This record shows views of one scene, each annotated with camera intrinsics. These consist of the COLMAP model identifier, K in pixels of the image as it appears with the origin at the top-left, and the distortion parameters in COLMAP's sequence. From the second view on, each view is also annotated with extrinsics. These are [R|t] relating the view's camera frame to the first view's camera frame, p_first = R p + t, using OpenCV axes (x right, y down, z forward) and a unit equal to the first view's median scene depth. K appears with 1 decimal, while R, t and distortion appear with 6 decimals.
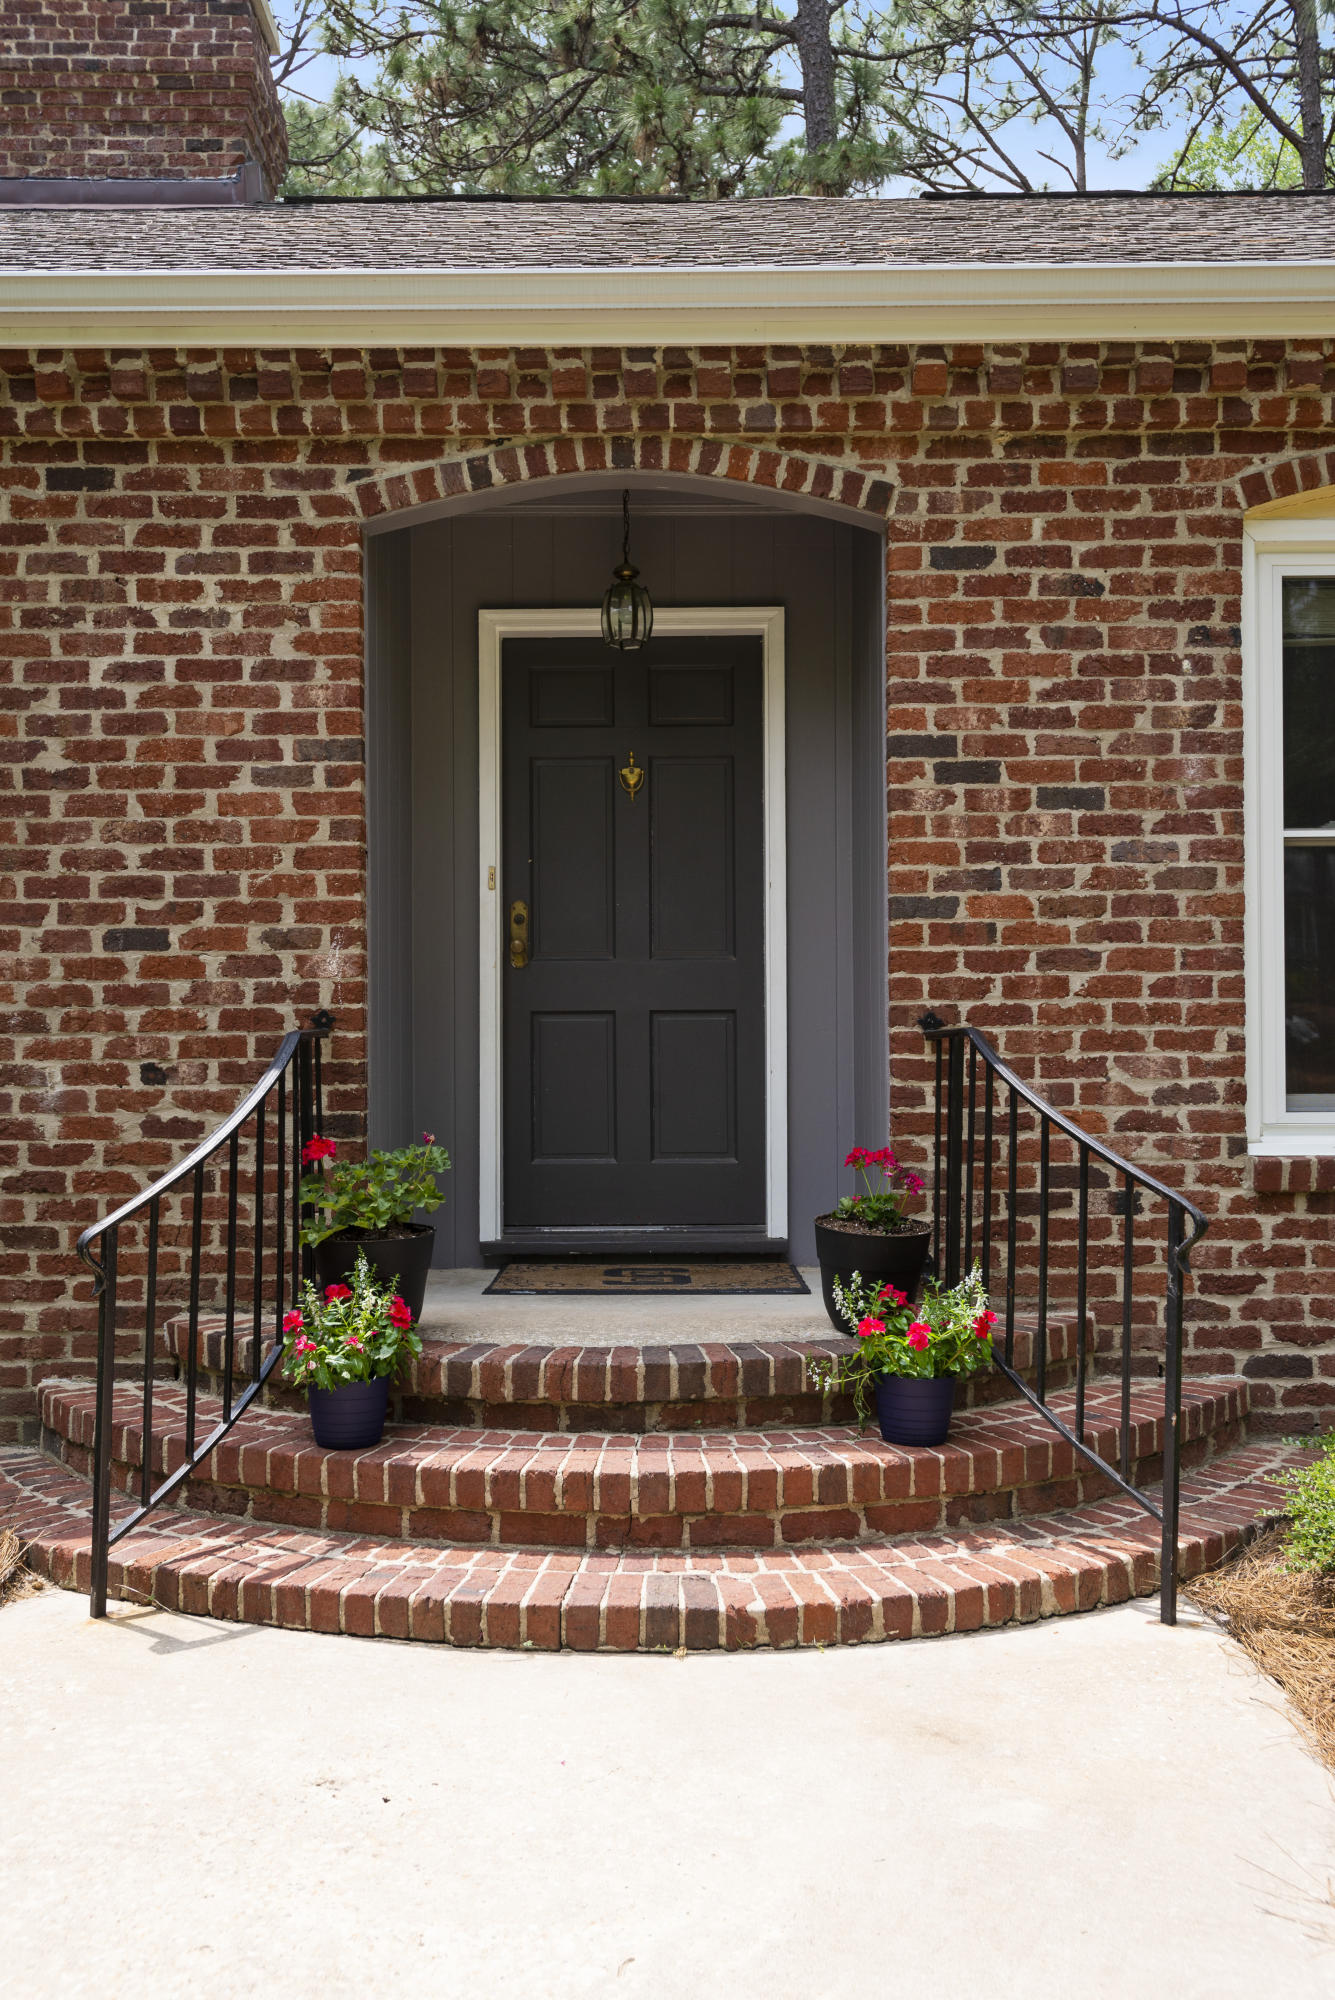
lens RADIAL K [[1646.9, 0, 667.5], [0, 1646.9, 991.9], [0, 0, 1]] dist [-0.004474, -0.000432]
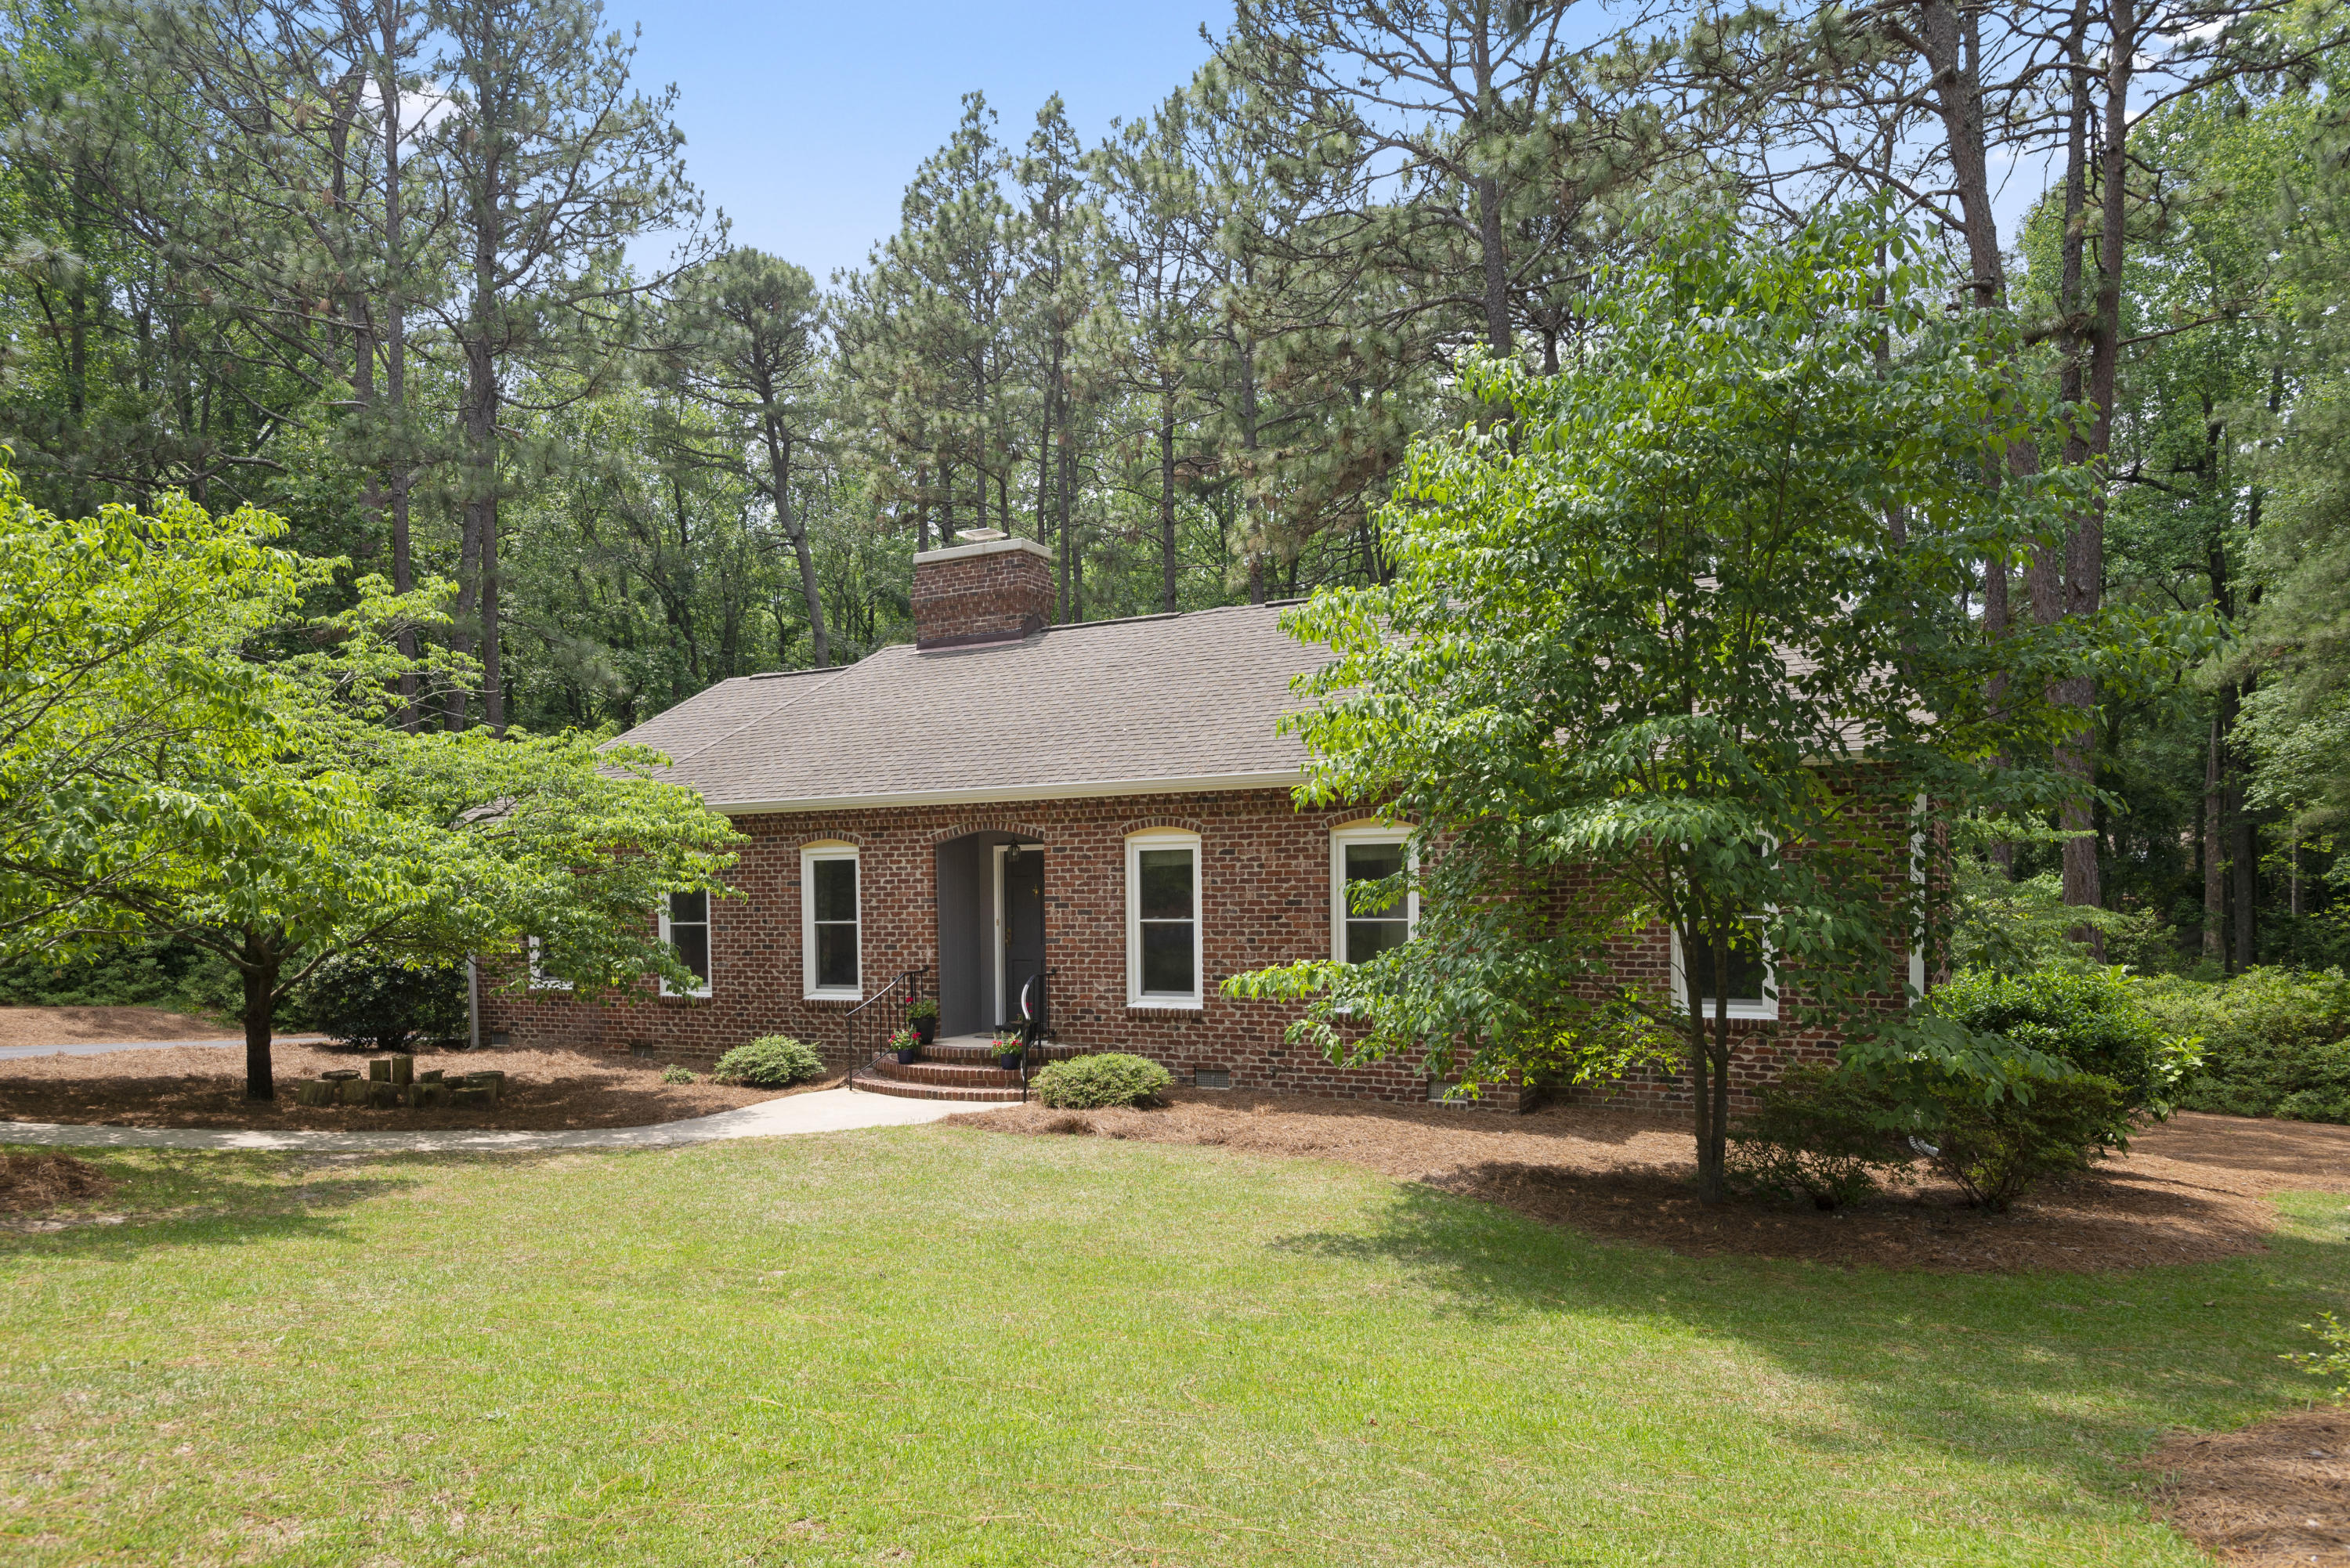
lens RADIAL K [[1637.1, 0, 1171.8], [0, 1637.1, 795.5], [0, 0, 1]] dist [-0.004070, -0.000060]
pose [[0.876271, -0.029402, -0.480920, 2.263750], [0.024541, 0.999564, -0.016396, -0.321985], [0.481192, 0.002565, 0.876611, -2.245590]]
